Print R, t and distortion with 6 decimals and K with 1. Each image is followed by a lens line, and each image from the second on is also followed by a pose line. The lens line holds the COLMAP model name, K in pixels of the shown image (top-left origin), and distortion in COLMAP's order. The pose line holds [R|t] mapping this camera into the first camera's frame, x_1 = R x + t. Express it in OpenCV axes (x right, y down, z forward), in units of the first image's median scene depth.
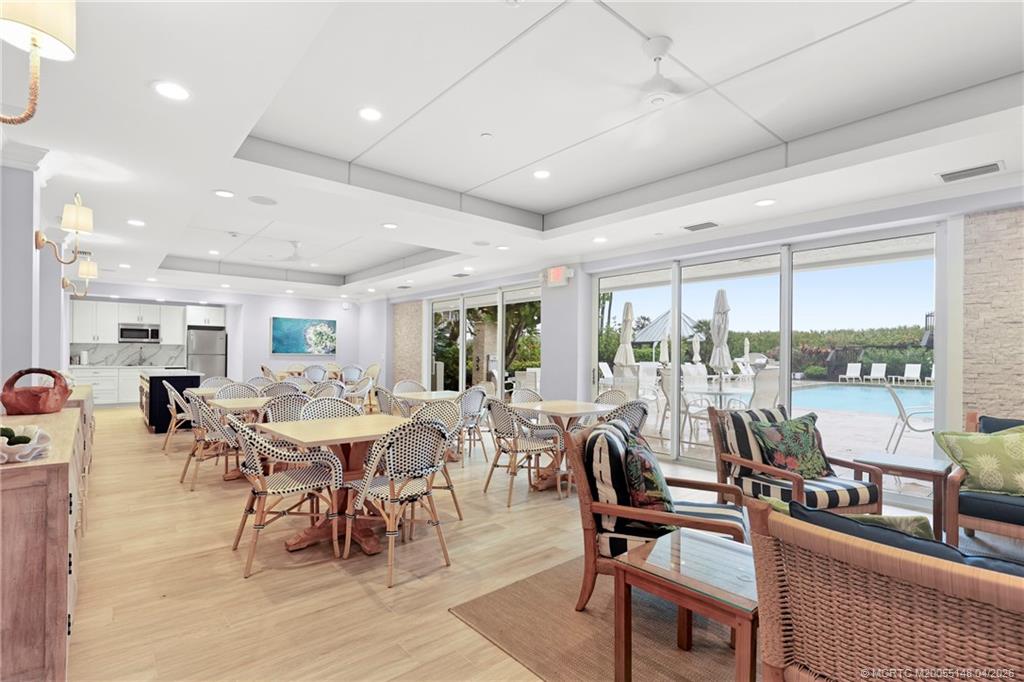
lens RADIAL K [[485.4, 0, 507.9], [0, 485.4, 350.1], [0, 0, 1]] dist [-0.020296, 0.007284]
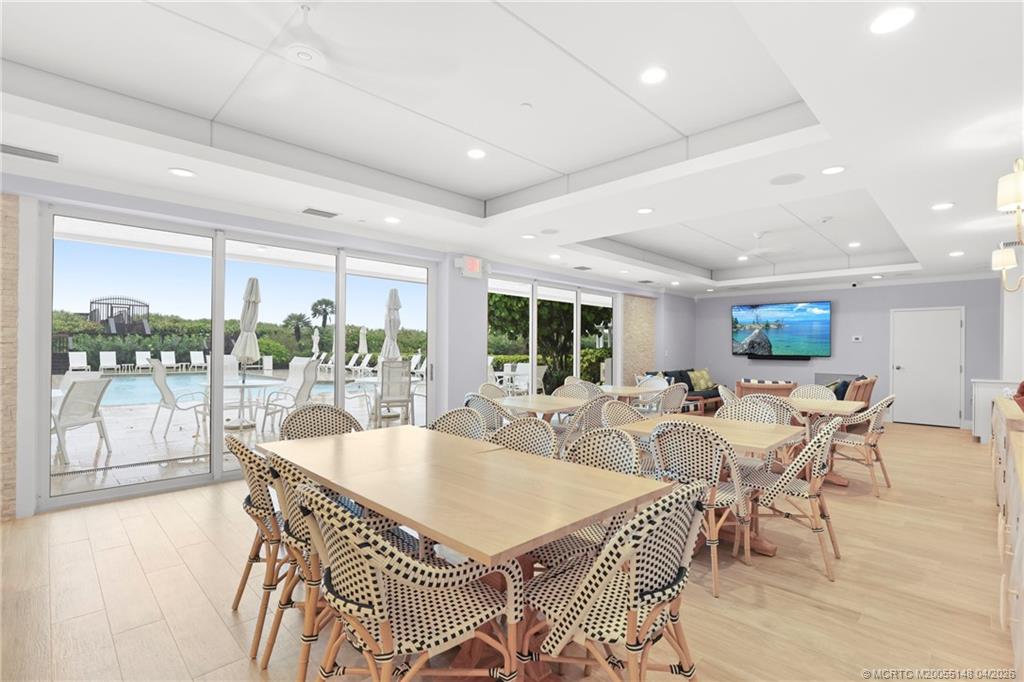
lens RADIAL K [[485.4, 0, 511.6], [0, 485.4, 345.2], [0, 0, 1]] dist [-0.020296, 0.007284]
pose [[-0.083051, -0.001188, 0.996545, -0.583383], [-0.018950, 0.999820, -0.000387, 0.000289], [-0.996365, -0.018917, -0.083058, 0.683835]]
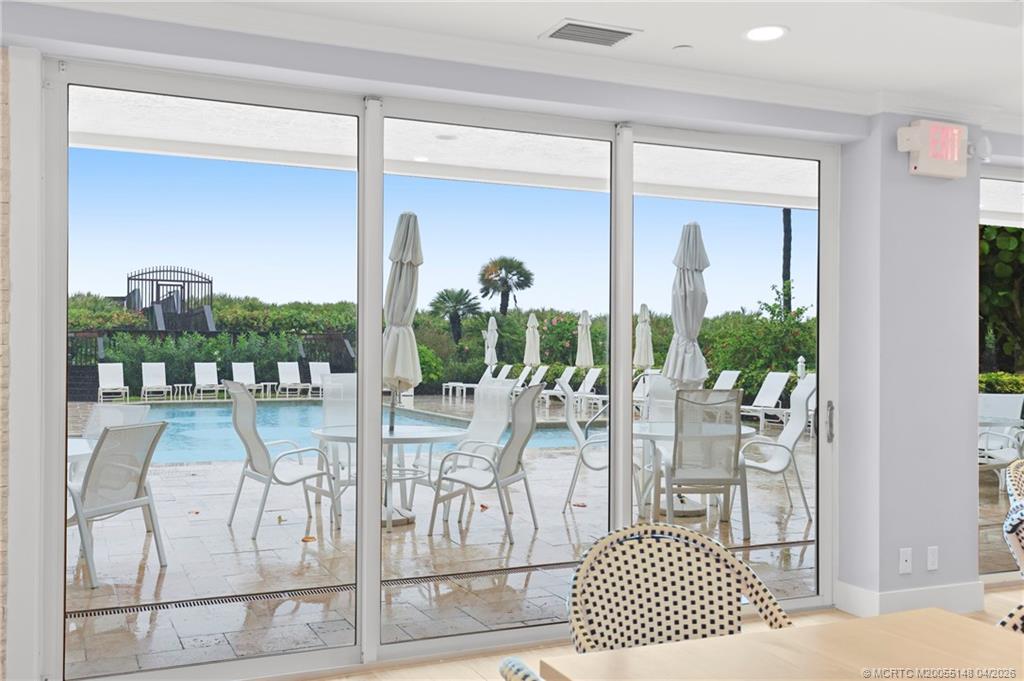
lens RADIAL K [[947.0, 0, 482.1], [0, 947.0, 347.5], [0, 0, 1]] dist [0.058053, 0.000000]
pose [[0.276993, -0.002409, 0.960869, -0.366937], [-0.013457, 0.999889, 0.006386, -0.004318], [-0.960778, -0.014700, 0.276929, 0.851712]]
